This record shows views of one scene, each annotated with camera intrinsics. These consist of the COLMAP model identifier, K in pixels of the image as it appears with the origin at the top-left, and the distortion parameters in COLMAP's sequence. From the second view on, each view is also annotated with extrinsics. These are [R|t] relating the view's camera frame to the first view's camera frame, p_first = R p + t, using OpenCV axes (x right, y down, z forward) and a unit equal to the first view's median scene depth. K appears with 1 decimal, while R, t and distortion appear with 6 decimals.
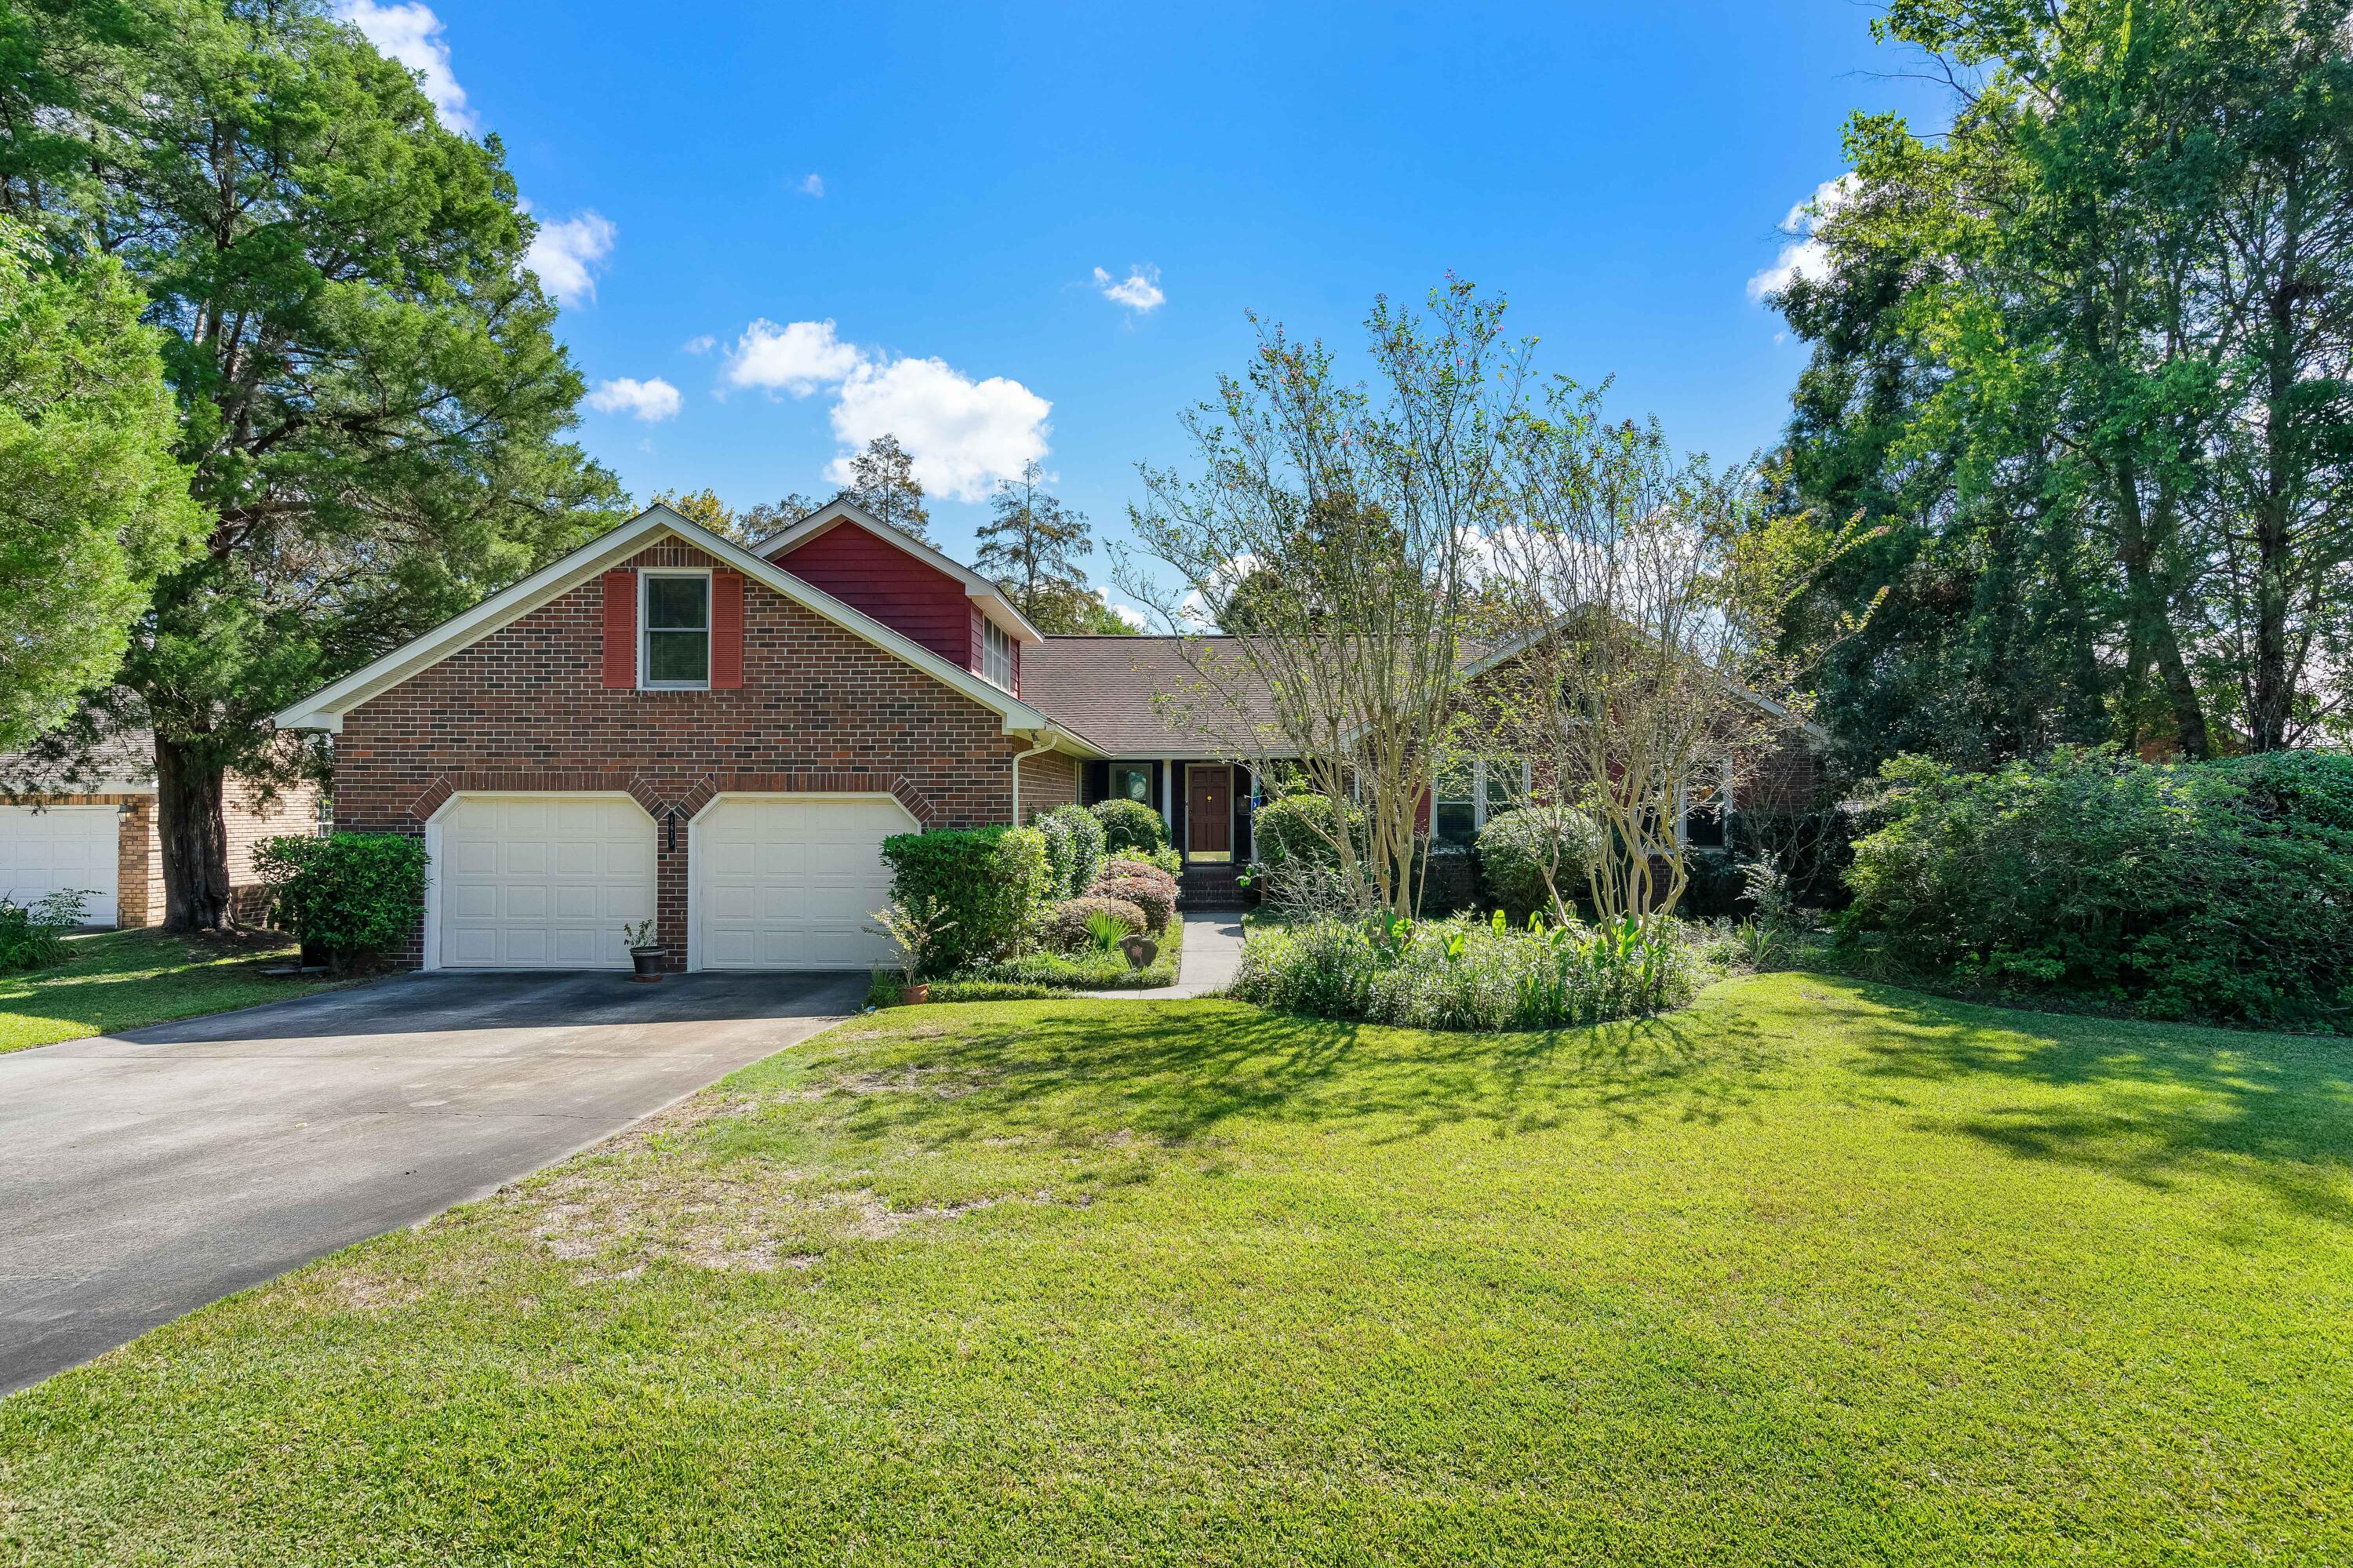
lens RADIAL K [[1293.7, 0, 1176.5], [0, 1293.7, 784.0], [0, 0, 1]] dist [-0.000292, -0.000041]
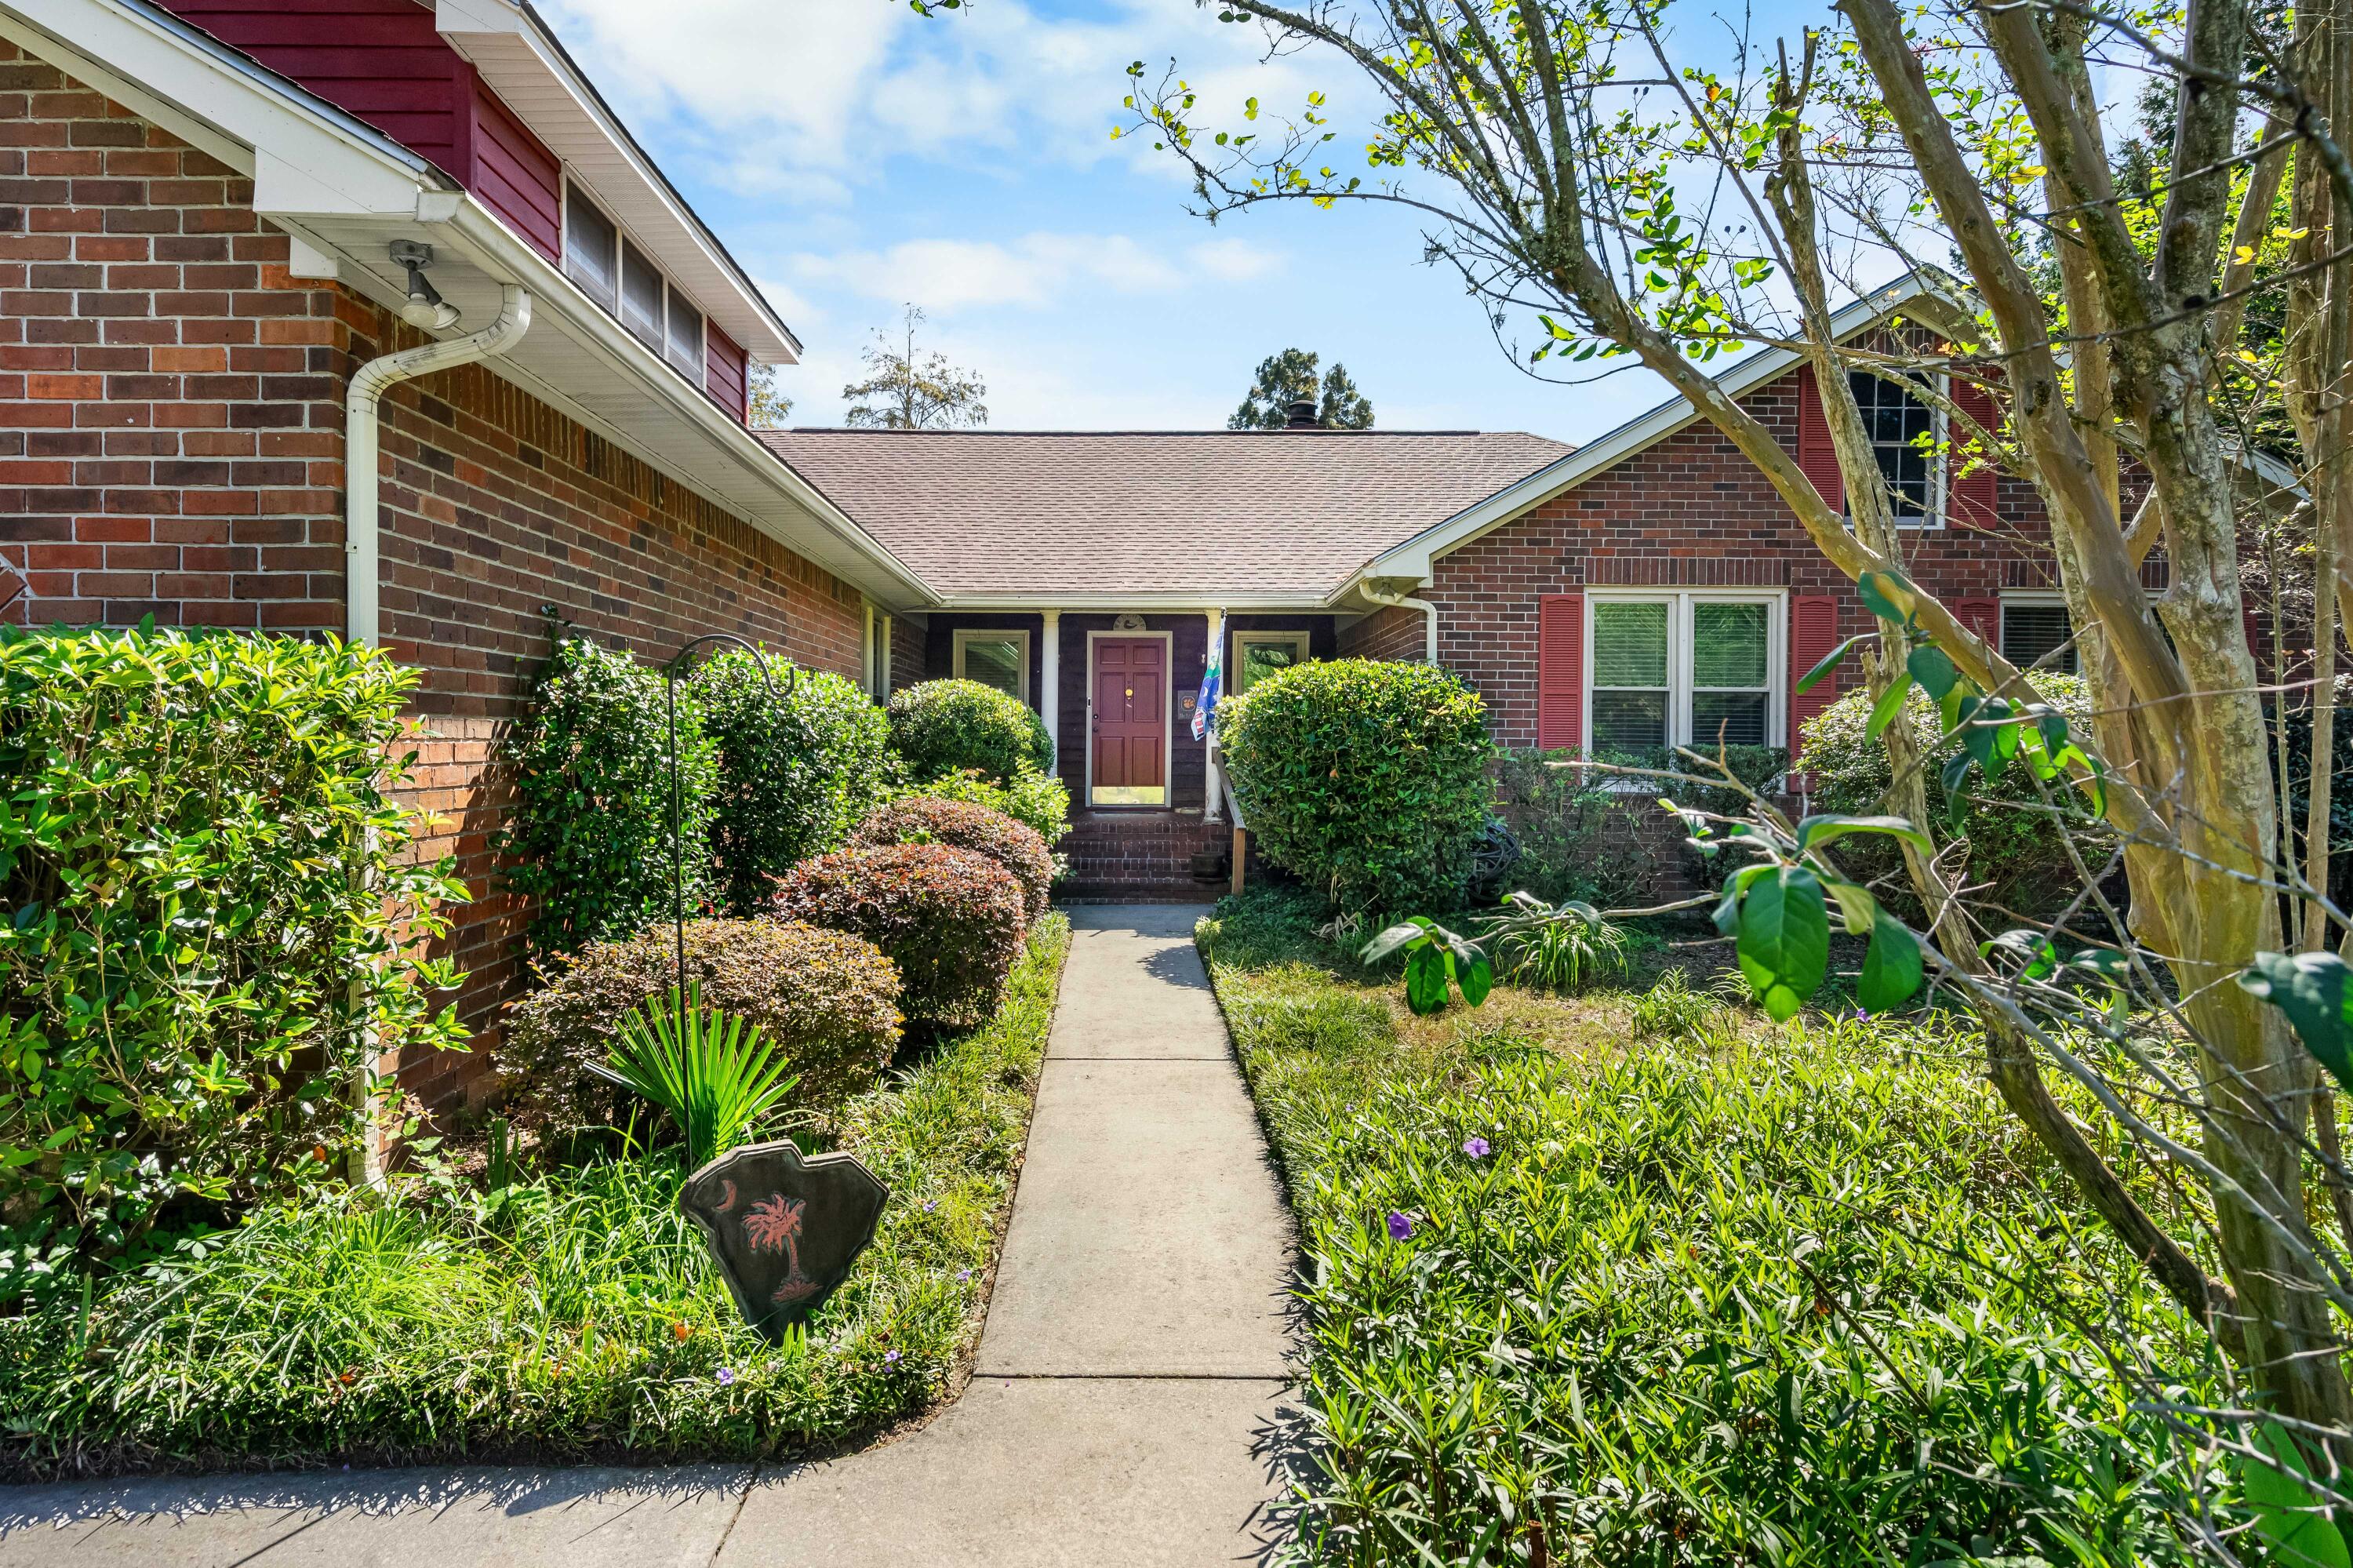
lens RADIAL K [[1221.5, 0, 1176.5], [0, 1221.5, 784.0], [0, 0, 1]] dist [-0.000159, -0.000054]
pose [[0.997832, 0.011323, 0.064839, 0.013927], [-0.014074, 0.999013, 0.042127, 0.033271], [-0.064298, -0.042948, 0.997006, 0.544843]]
